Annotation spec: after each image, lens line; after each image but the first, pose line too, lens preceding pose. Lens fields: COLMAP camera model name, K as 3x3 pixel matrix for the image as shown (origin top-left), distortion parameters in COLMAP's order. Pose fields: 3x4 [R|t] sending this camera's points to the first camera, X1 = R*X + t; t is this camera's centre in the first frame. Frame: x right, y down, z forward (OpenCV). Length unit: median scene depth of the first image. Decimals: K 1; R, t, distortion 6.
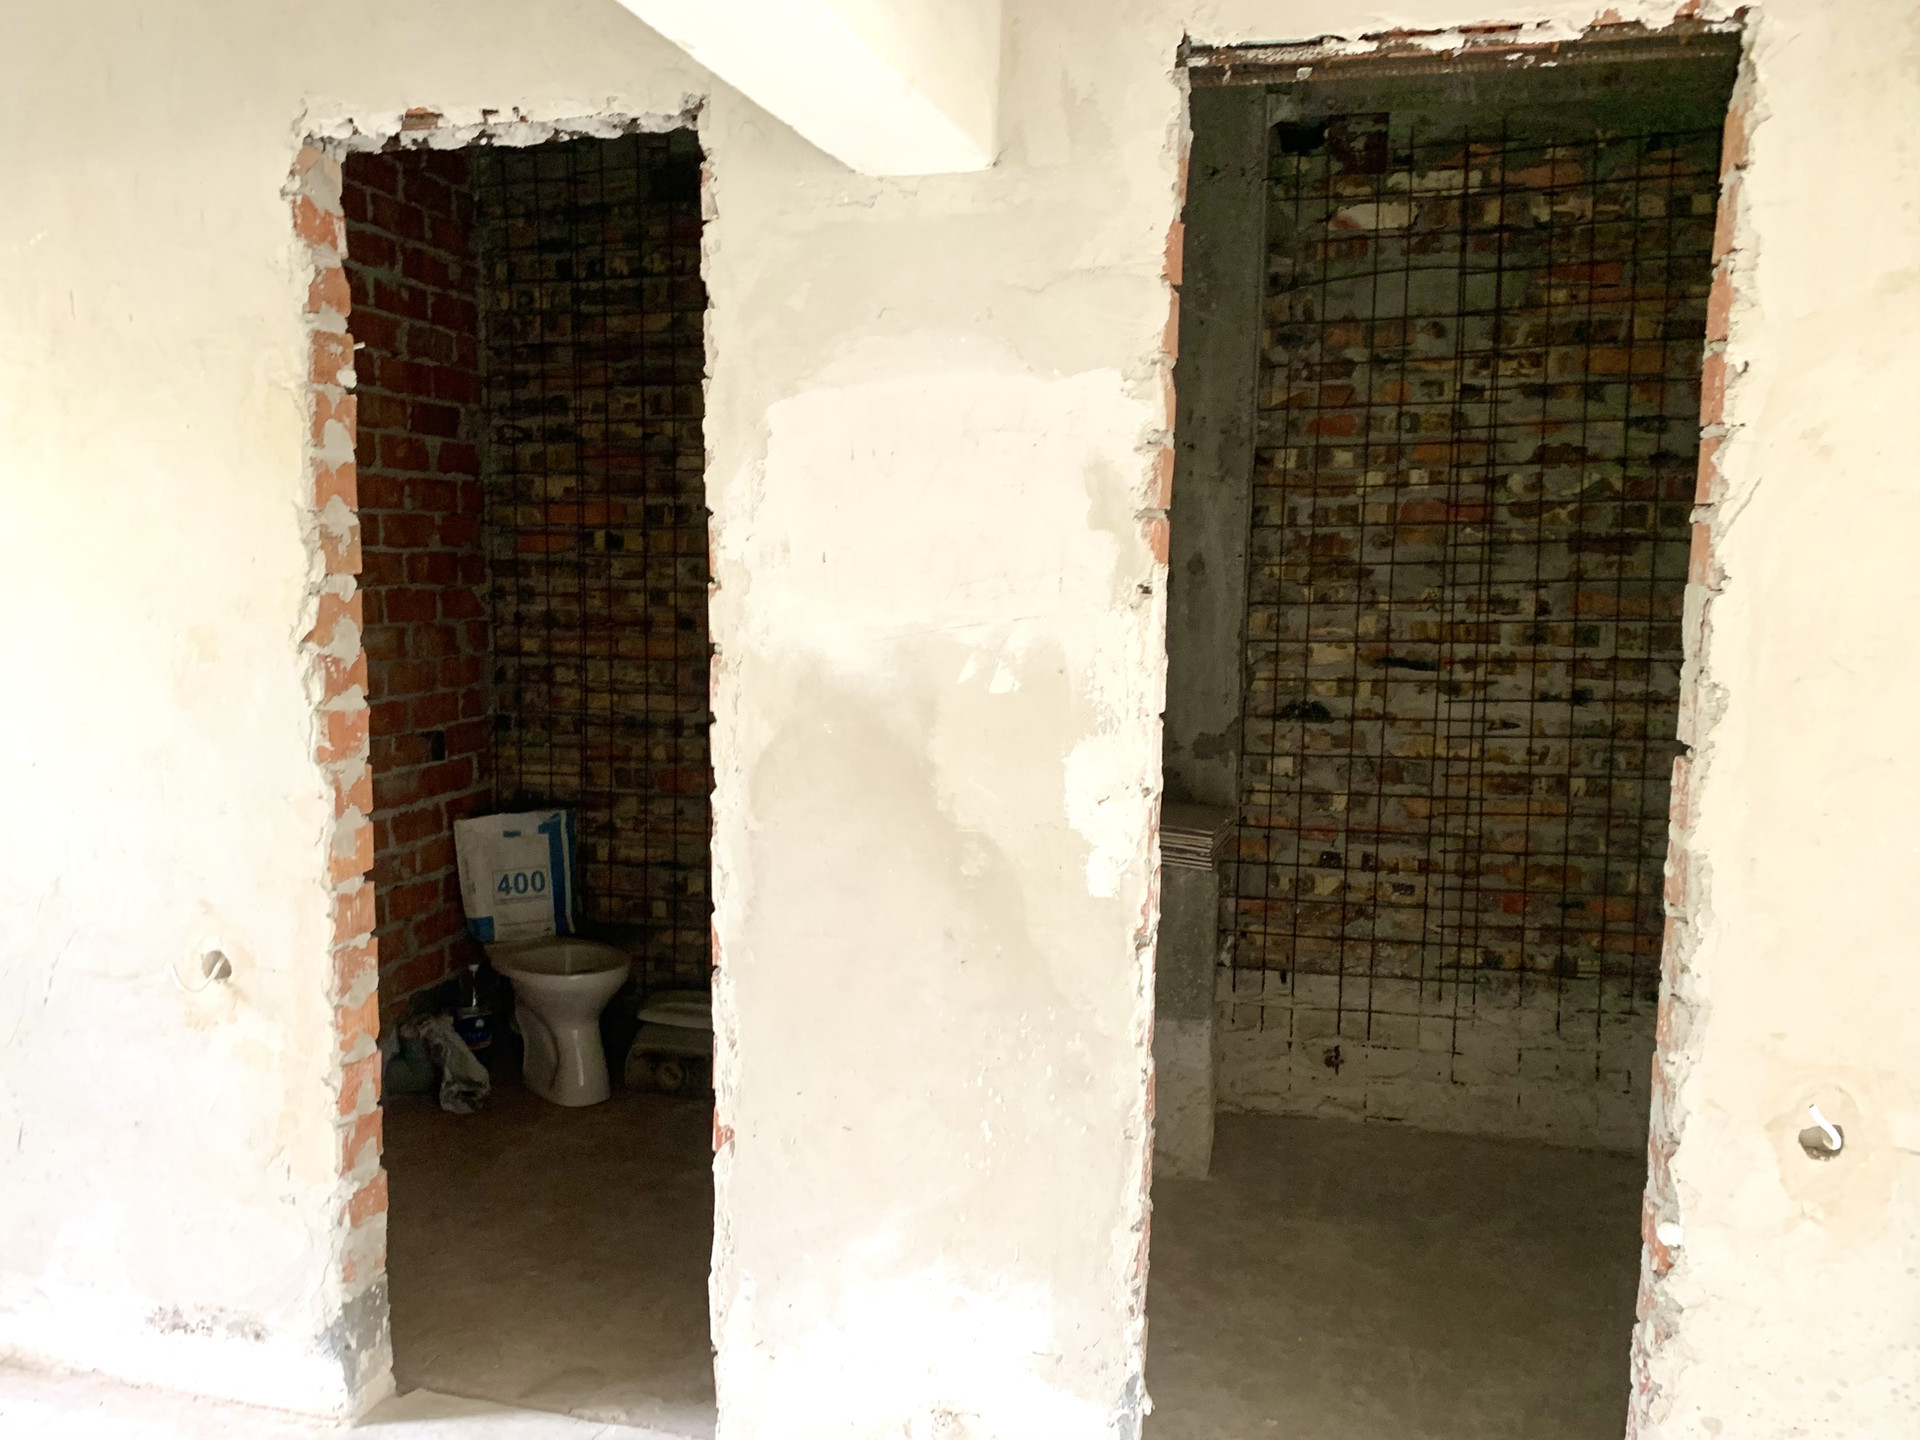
lens RADIAL K [[1443.0, 0, 962.6], [0, 1443.0, 730.3], [0, 0, 1]] dist [0.120787, -0.312286]
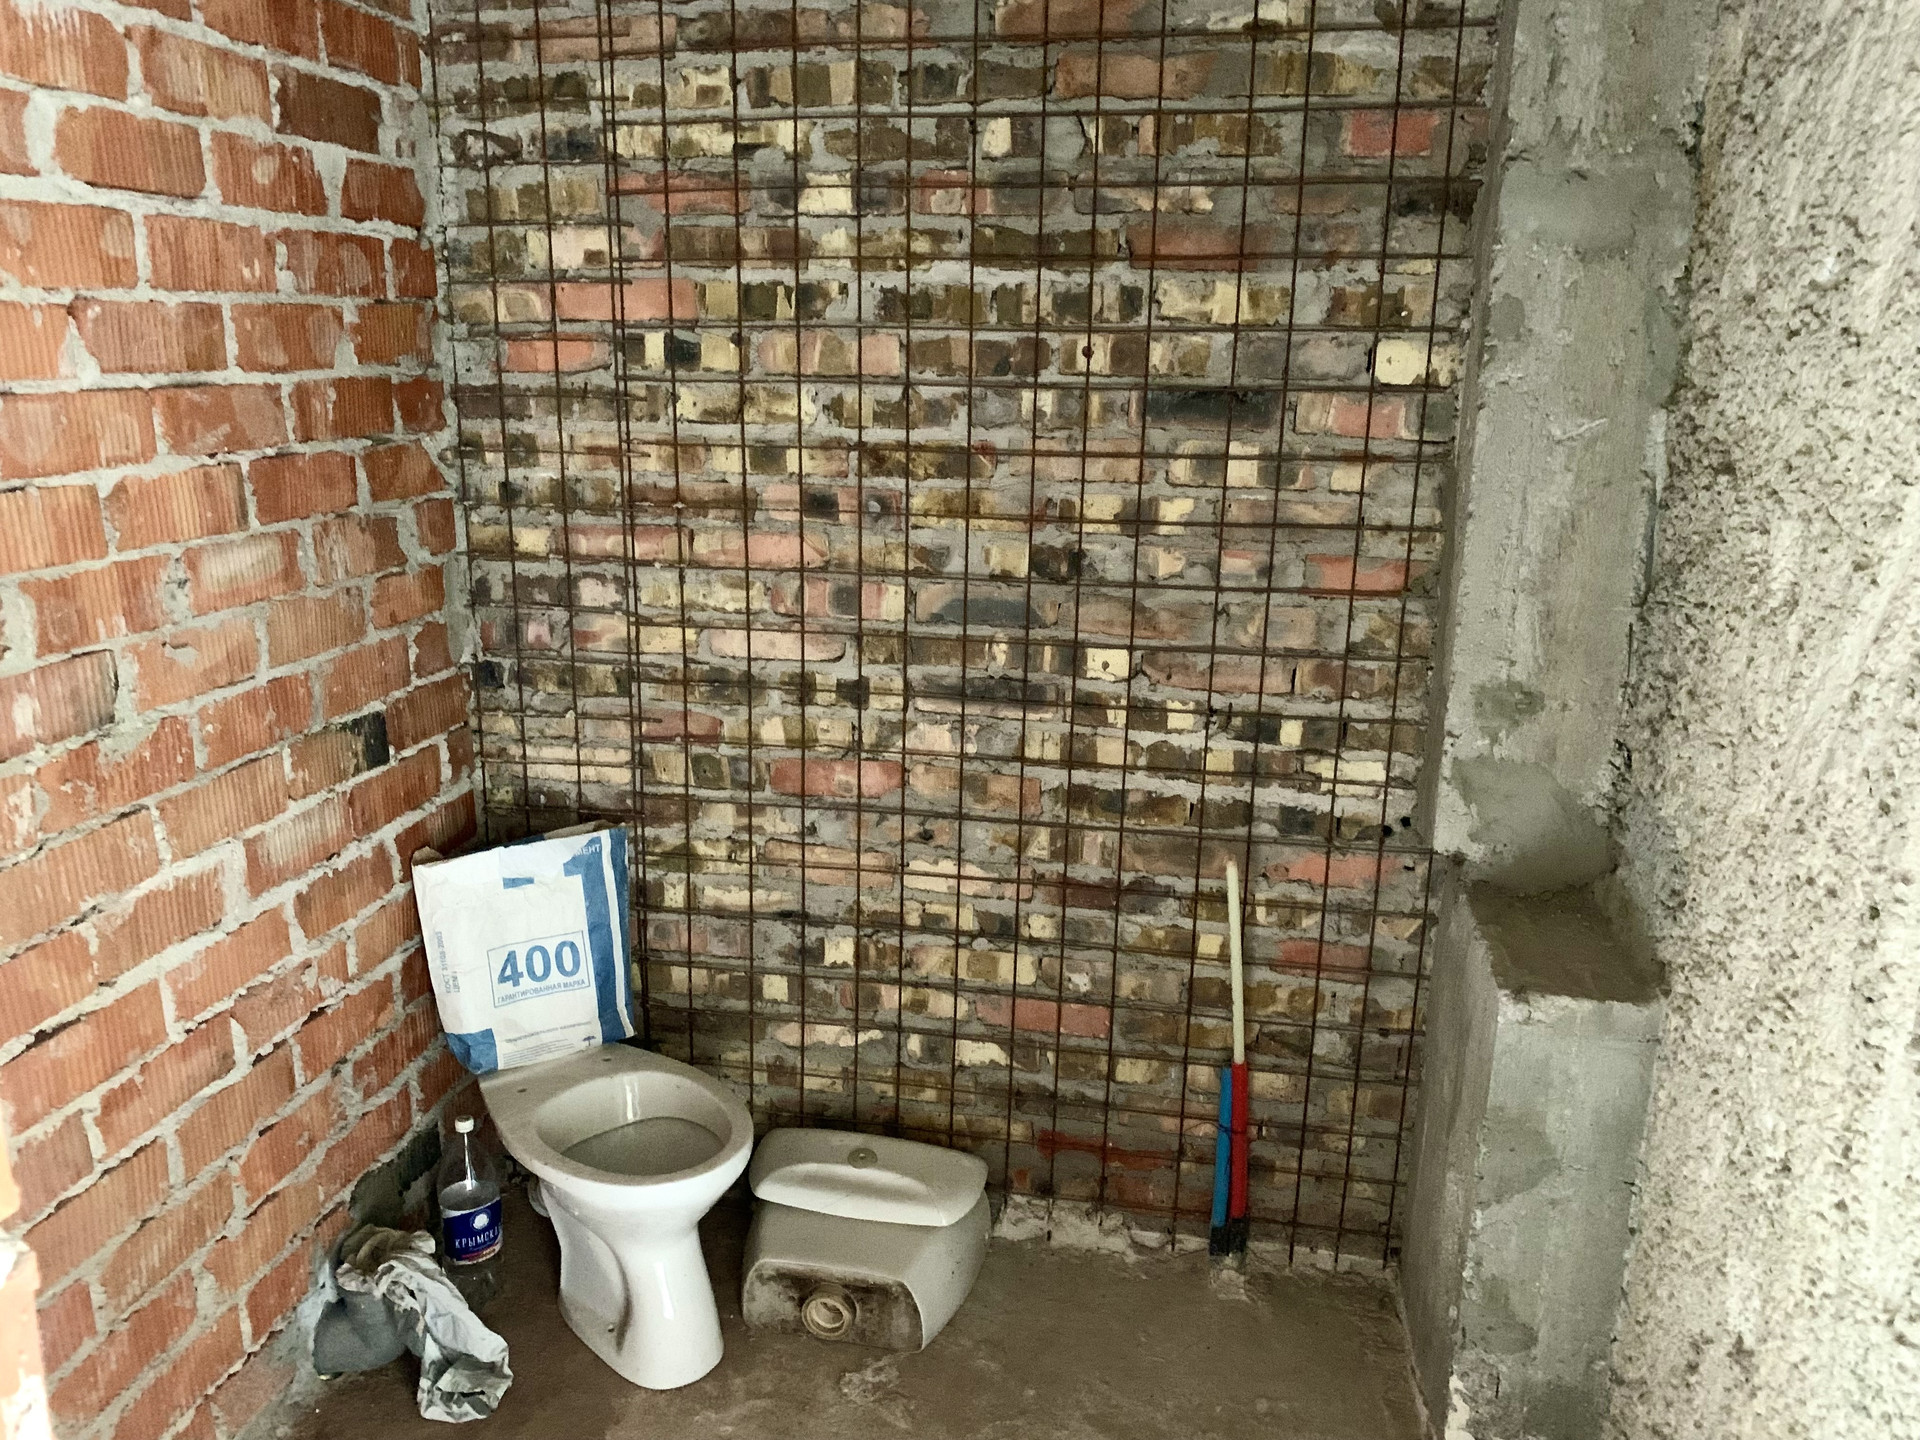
lens RADIAL K [[1340.9, 0, 962.4], [0, 1340.9, 656.8], [0, 0, 1]] dist [0.010083, -0.004797]
pose [[0.997840, -0.017283, 0.063375, -0.188784], [0.009824, 0.993180, 0.116175, -0.082738], [-0.064951, -0.115301, 0.991205, 0.538494]]
